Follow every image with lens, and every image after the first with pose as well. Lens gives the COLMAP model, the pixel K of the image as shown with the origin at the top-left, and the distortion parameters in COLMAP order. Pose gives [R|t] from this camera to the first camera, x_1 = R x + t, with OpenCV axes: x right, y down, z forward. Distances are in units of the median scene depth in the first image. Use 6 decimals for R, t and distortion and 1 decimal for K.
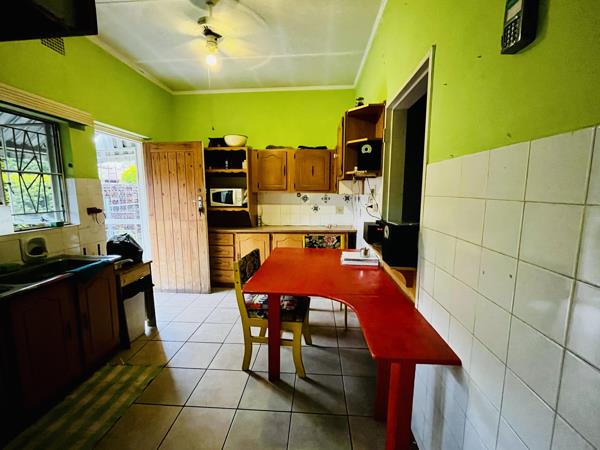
lens RADIAL K [[249.3, 0, 296.5], [0, 249.3, 222.1], [0, 0, 1]] dist [0.001195, 0.000052]
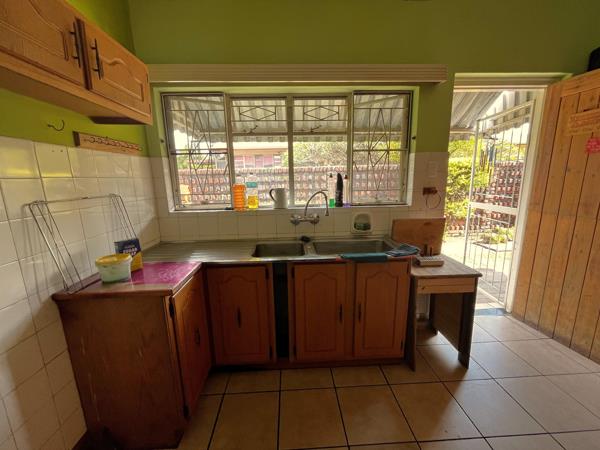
lens RADIAL K [[249.3, 0, 296.5], [0, 249.3, 222.1], [0, 0, 1]] dist [0.001195, 0.000052]
pose [[0.103195, 0.189143, -0.976512, -0.023712], [-0.098110, 0.978902, 0.179238, -0.046457], [0.989811, 0.077309, 0.119574, 0.439434]]
